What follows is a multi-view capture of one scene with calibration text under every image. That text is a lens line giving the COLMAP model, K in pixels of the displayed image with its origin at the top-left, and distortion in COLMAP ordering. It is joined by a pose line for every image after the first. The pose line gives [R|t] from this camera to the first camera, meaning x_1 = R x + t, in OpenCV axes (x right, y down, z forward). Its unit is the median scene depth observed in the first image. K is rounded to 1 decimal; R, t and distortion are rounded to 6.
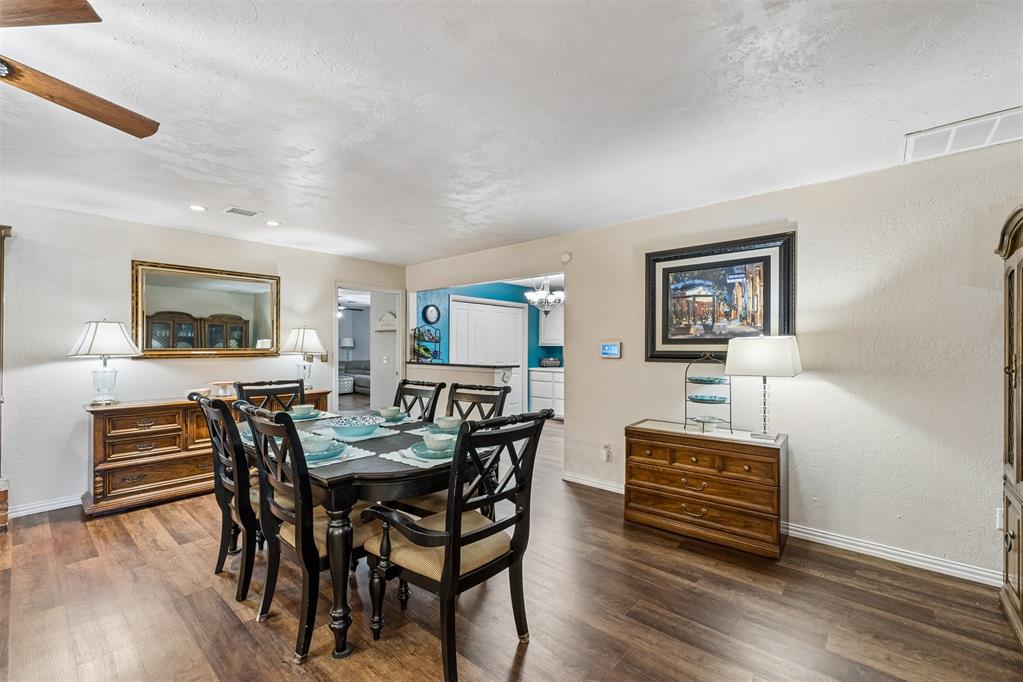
lens RADIAL K [[432.9, 0, 514.5], [0, 432.9, 344.3], [0, 0, 1]] dist [0.001193, 0.000151]
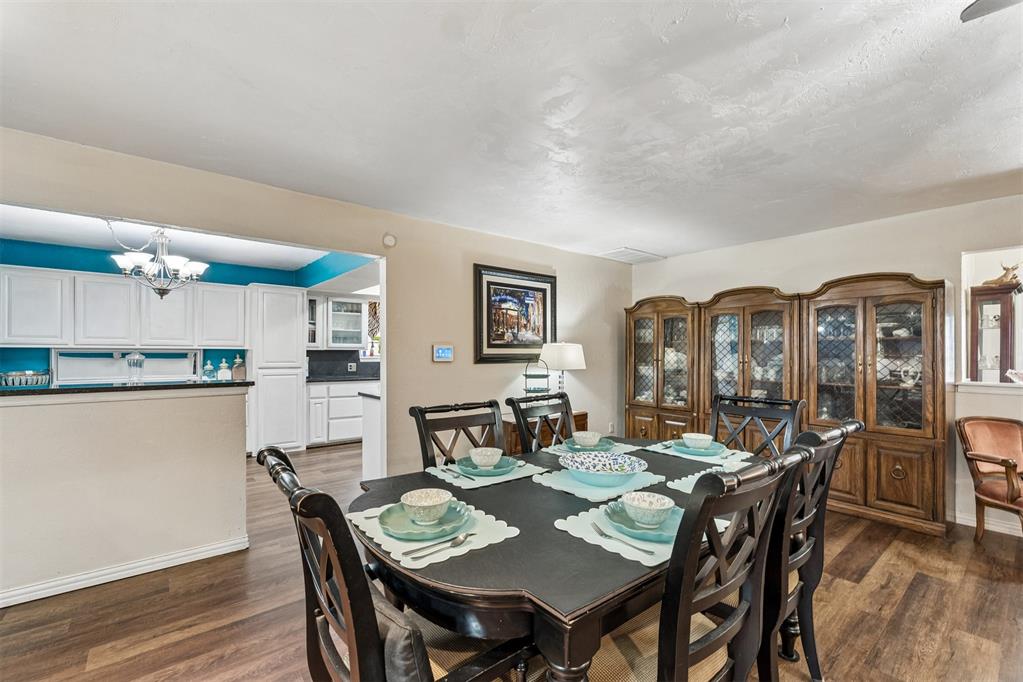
lens RADIAL K [[438.0, 0, 508.6], [0, 438.0, 350.4], [0, 0, 1]] dist [0.001835, 0.000161]
pose [[0.170371, 0.001630, 0.985379, -0.826056], [-0.009132, 0.999958, -0.000075, 0.006102], [-0.985338, -0.008986, 0.170379, 0.799856]]
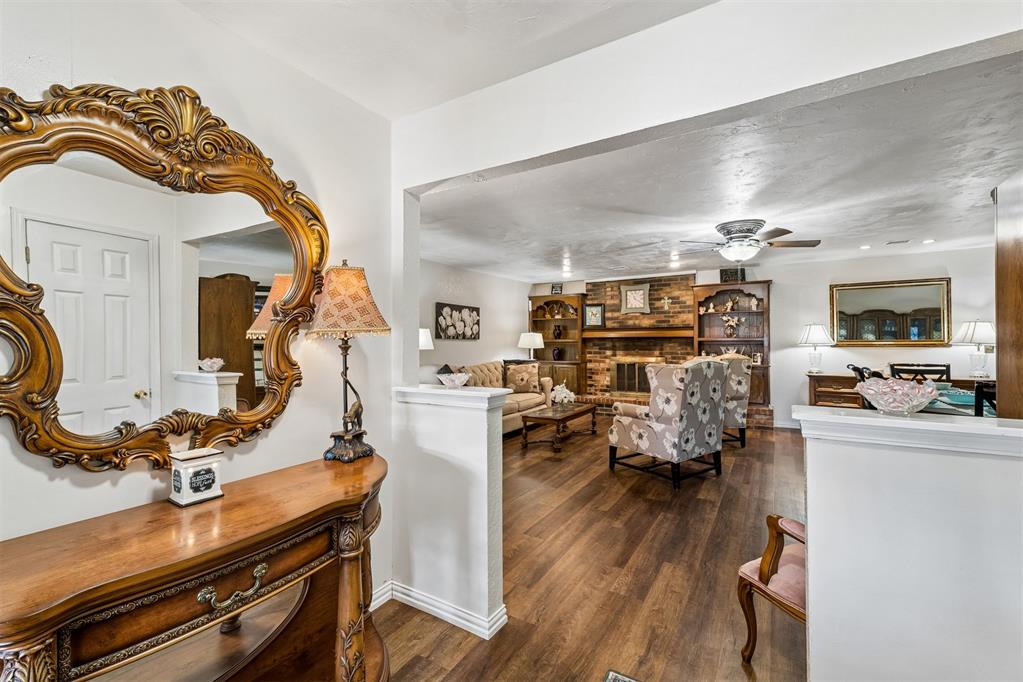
lens RADIAL K [[438.5, 0, 509.0], [0, 438.5, 337.4], [0, 0, 1]] dist [0.001726, 0.000243]
pose [[0.164684, -0.010164, -0.986294, 0.586294], [0.010993, 0.999904, -0.008469, -0.000386], [0.986285, -0.009447, 0.164780, -0.495051]]
